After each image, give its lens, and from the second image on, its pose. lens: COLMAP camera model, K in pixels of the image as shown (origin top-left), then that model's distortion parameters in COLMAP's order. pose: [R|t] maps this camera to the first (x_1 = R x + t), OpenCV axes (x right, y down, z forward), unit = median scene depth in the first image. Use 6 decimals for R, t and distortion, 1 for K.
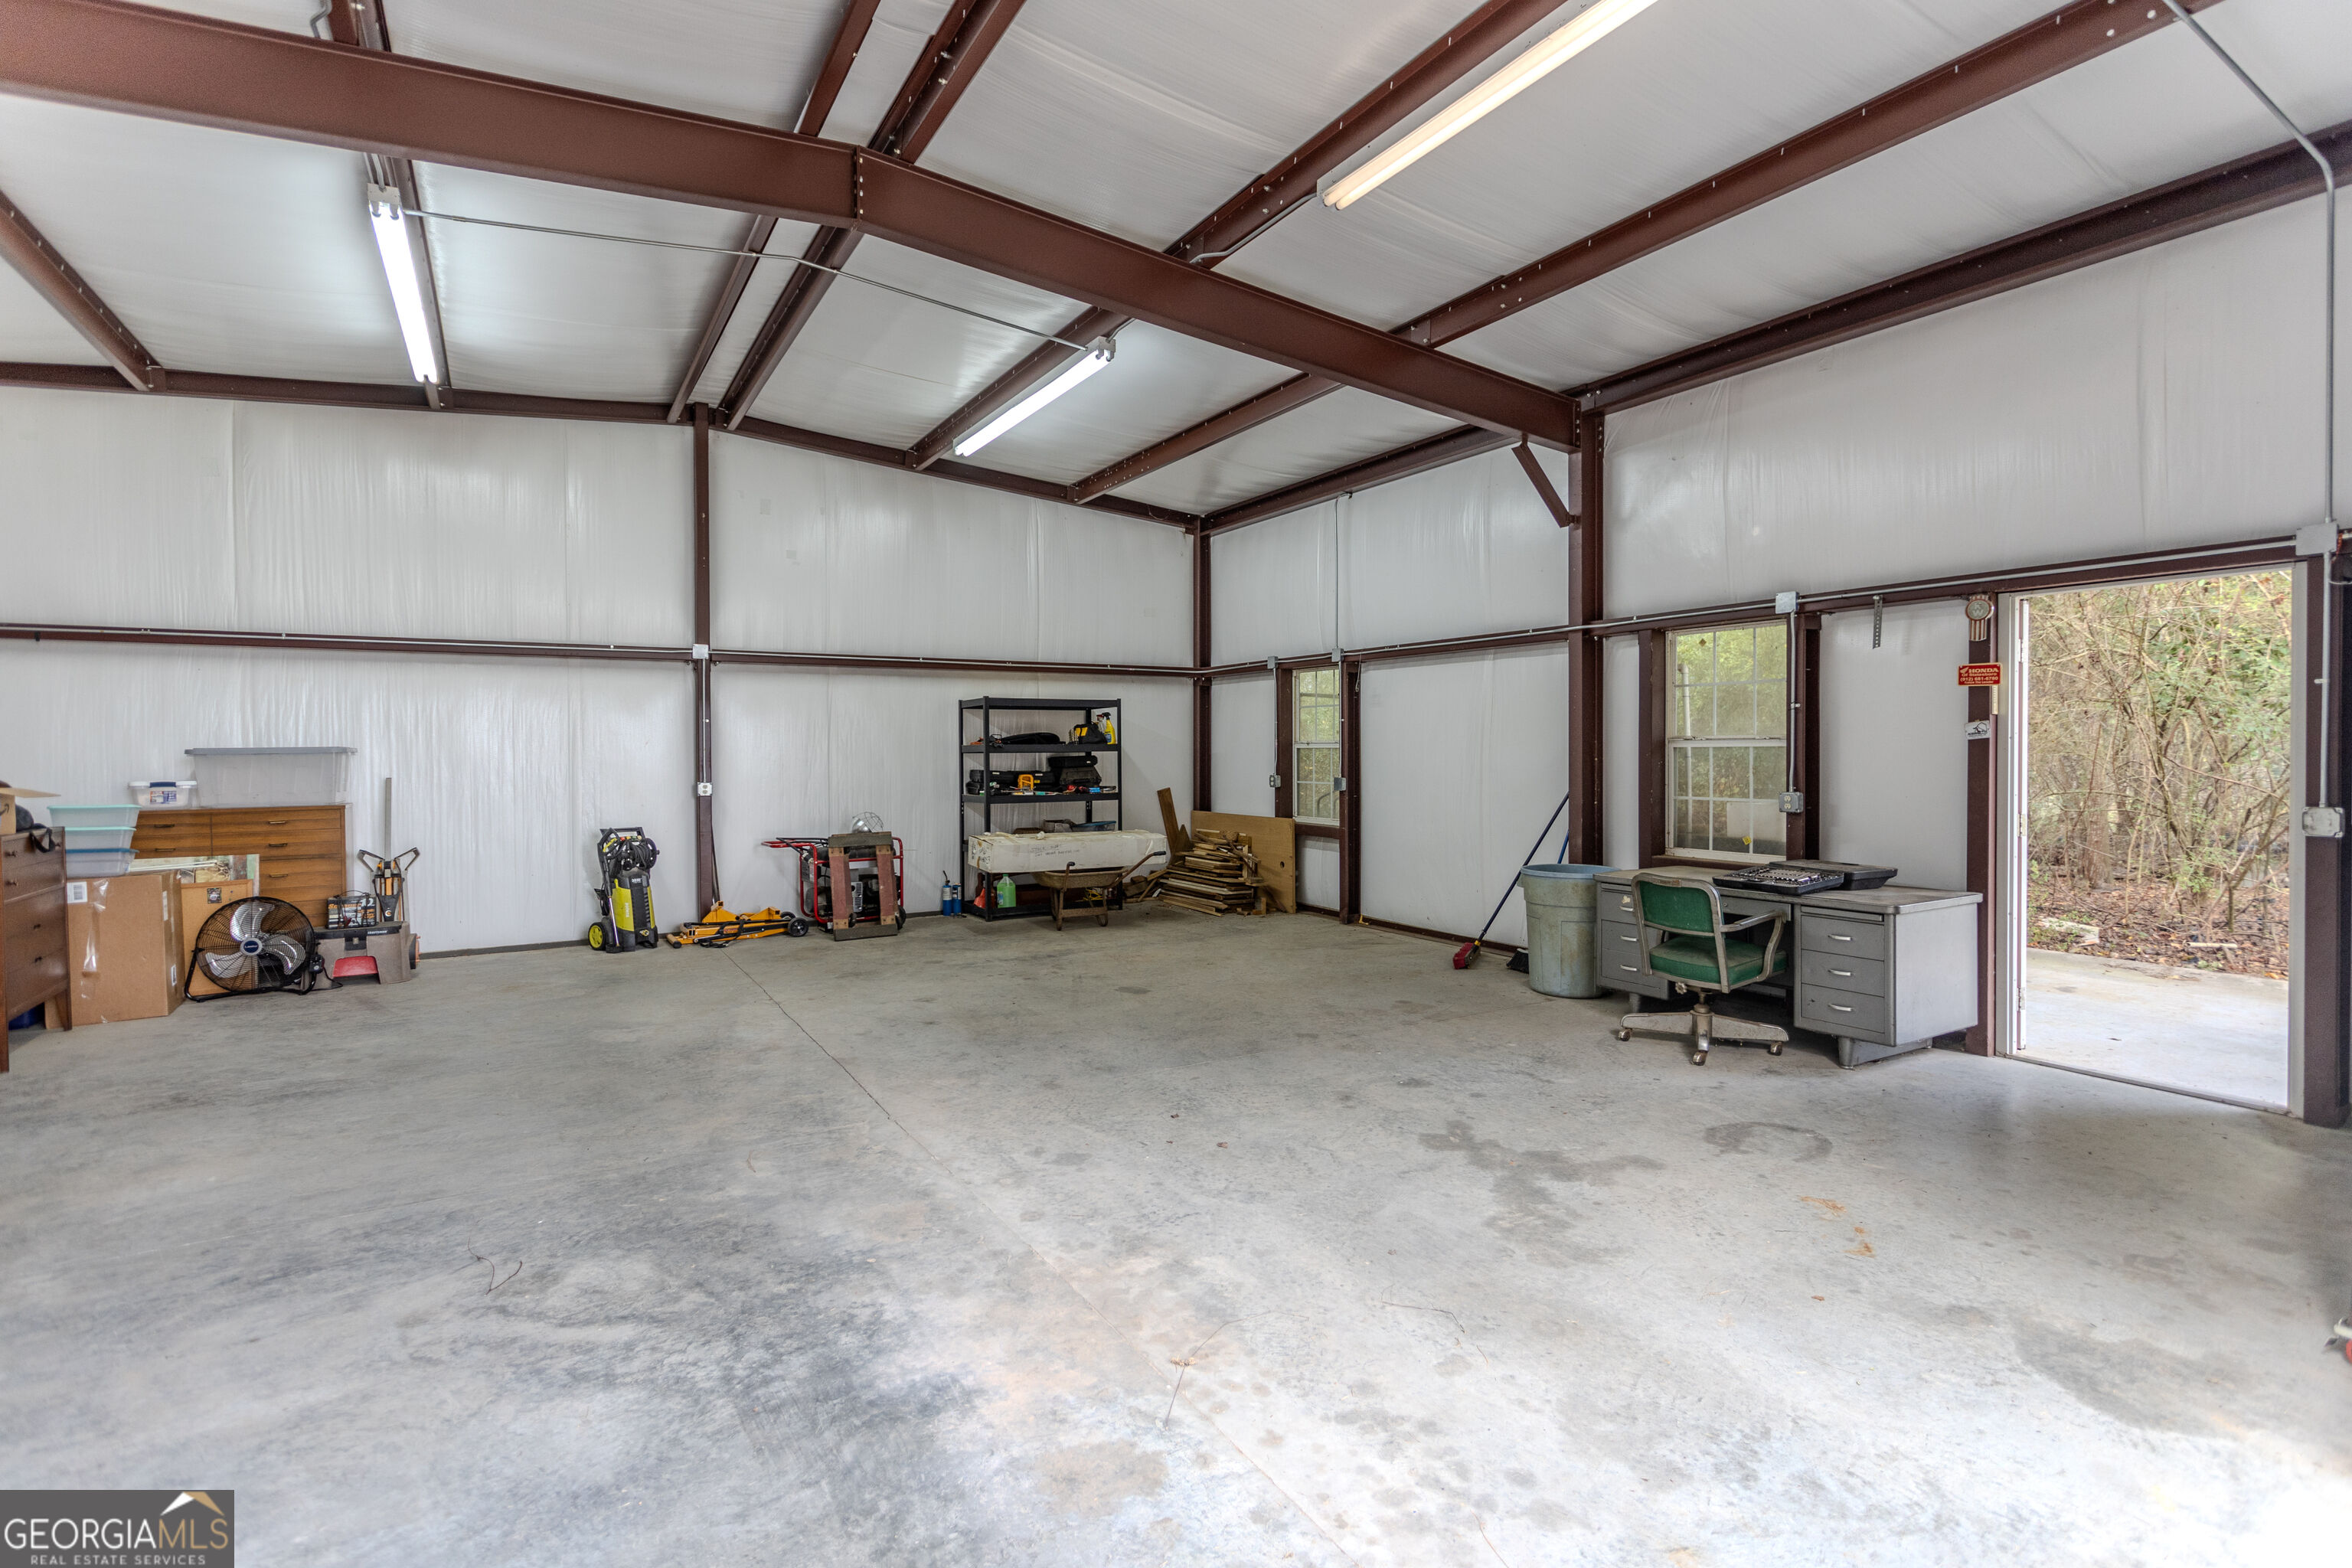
lens RADIAL K [[1111.9, 0, 1183.5], [0, 1111.9, 770.1], [0, 0, 1]] dist [0.001413, 0.001327]
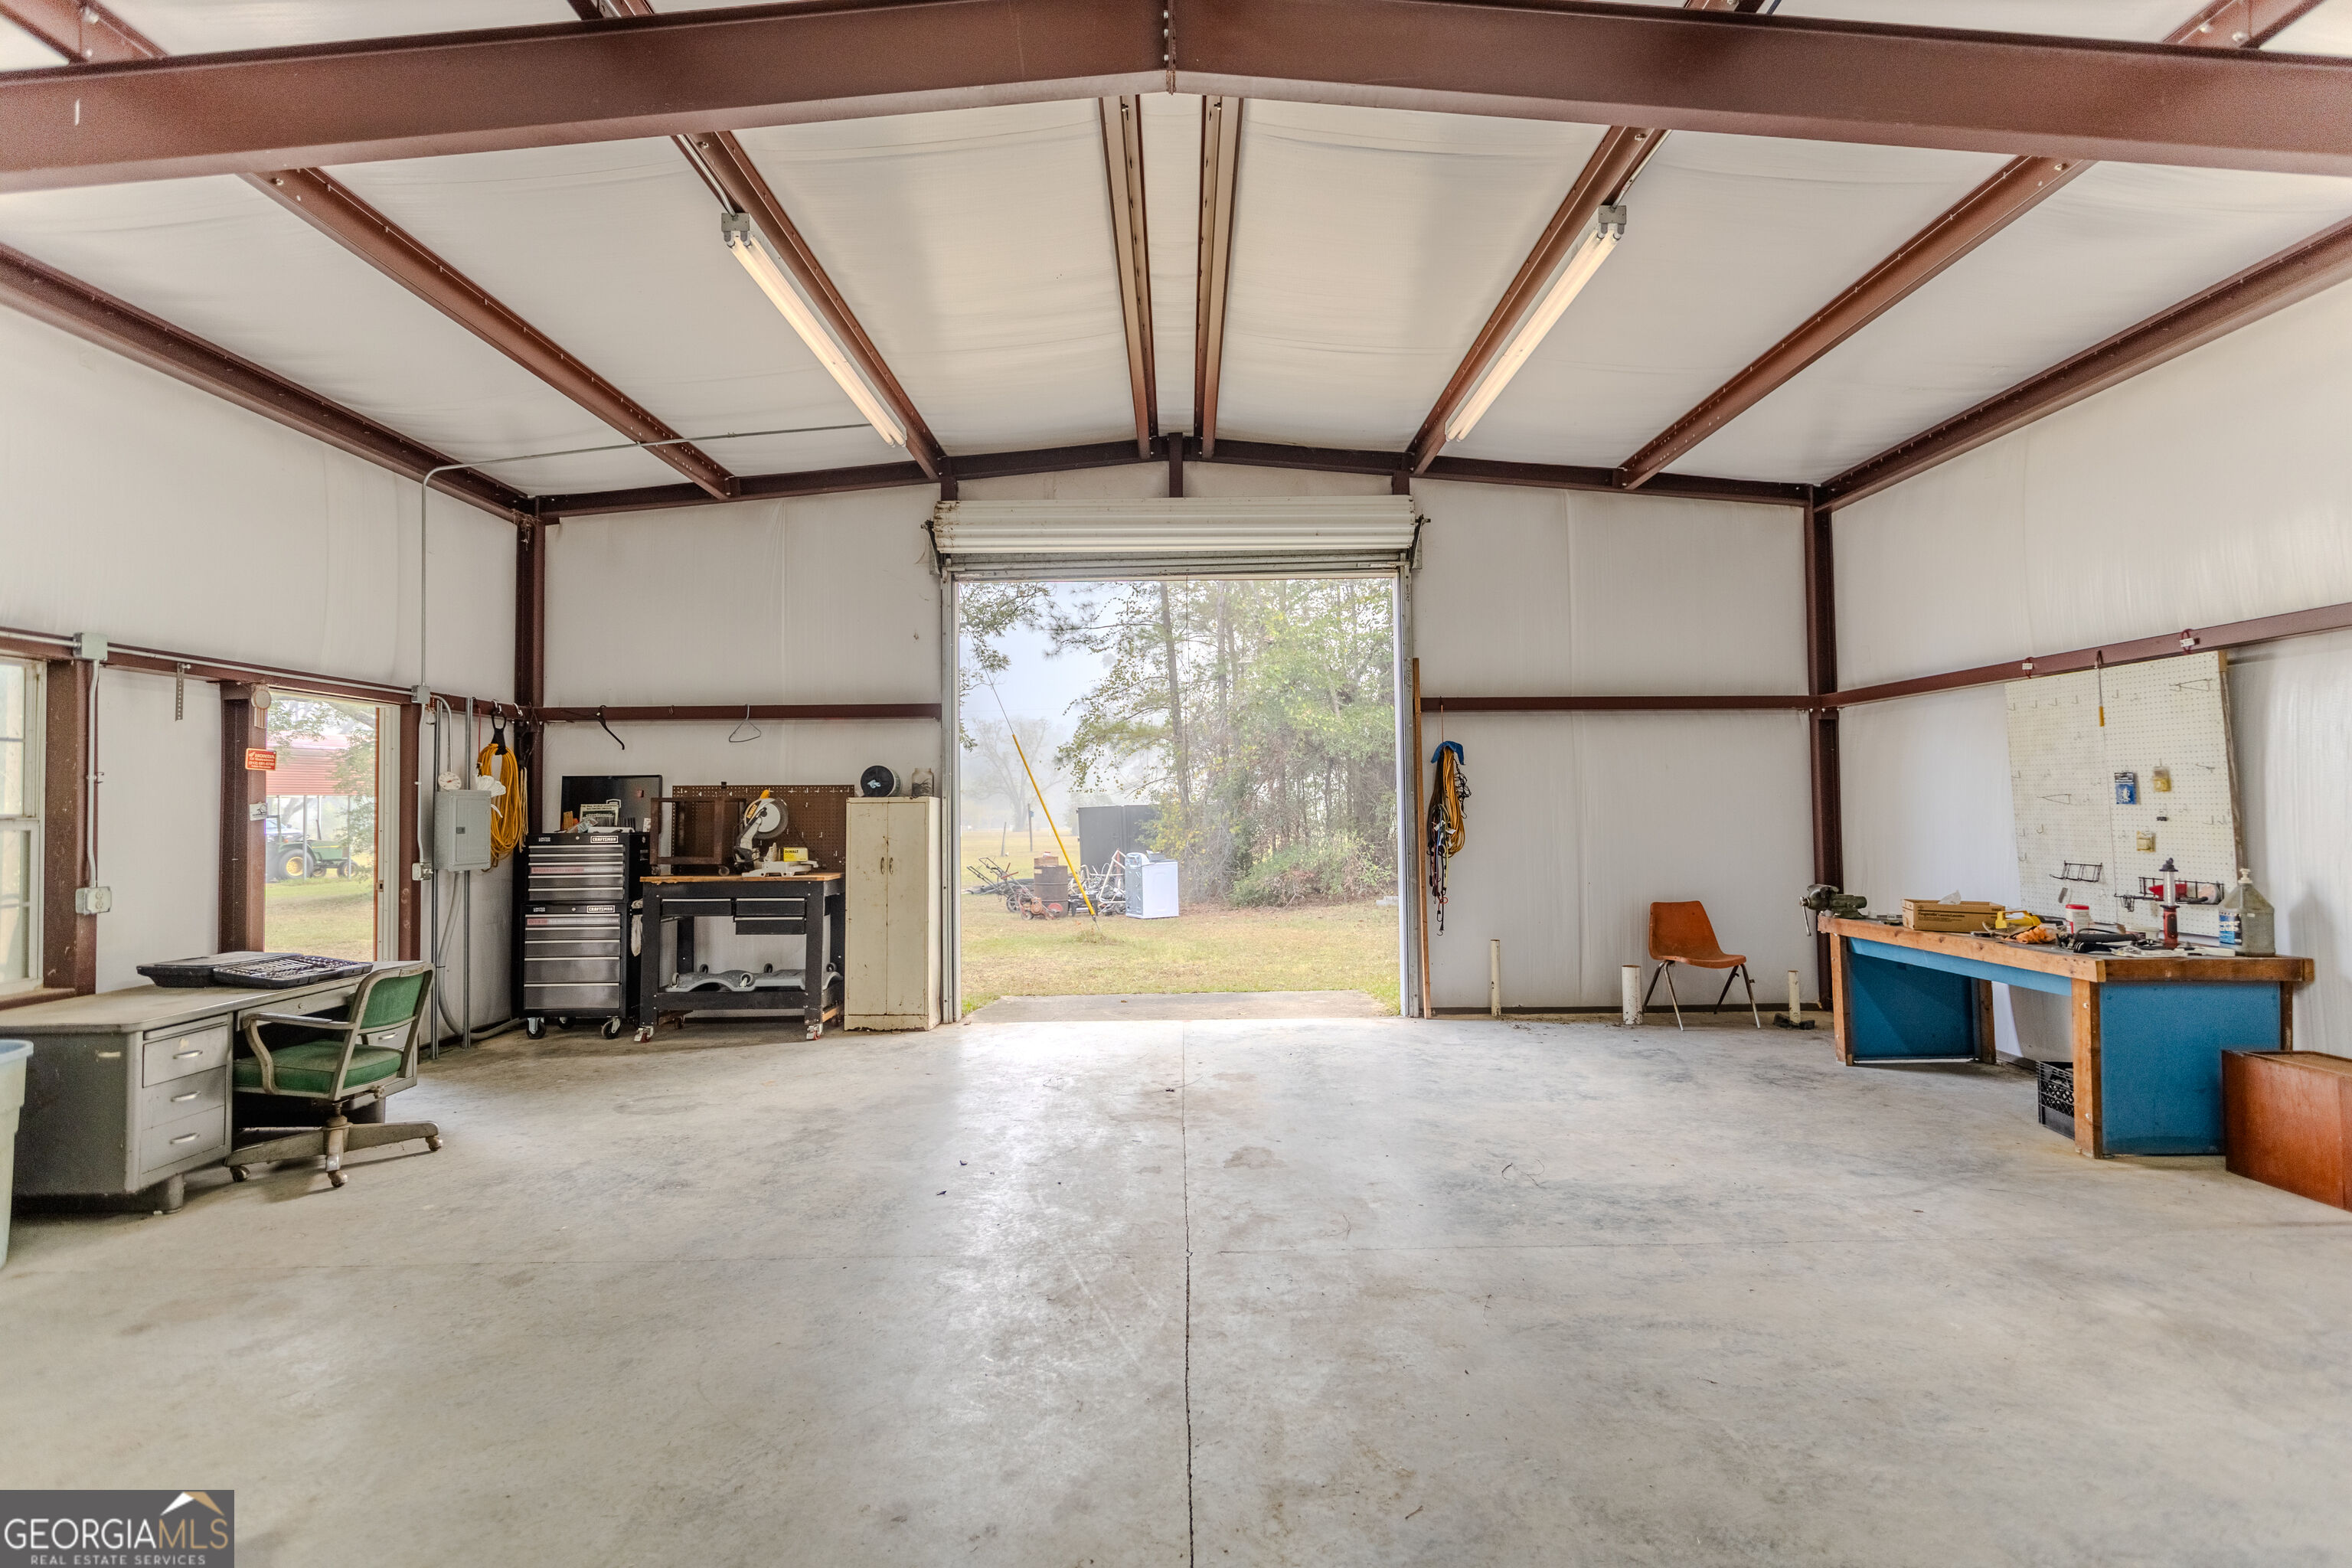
lens RADIAL K [[1111.9, 0, 1183.0], [0, 1111.9, 793.5], [0, 0, 1]] dist [0.001413, 0.001327]
pose [[0.858876, -0.011298, -0.512059, 0.058717], [-0.002715, 0.999642, -0.026611, -0.015419], [0.512176, 0.024246, 0.858538, 0.341994]]
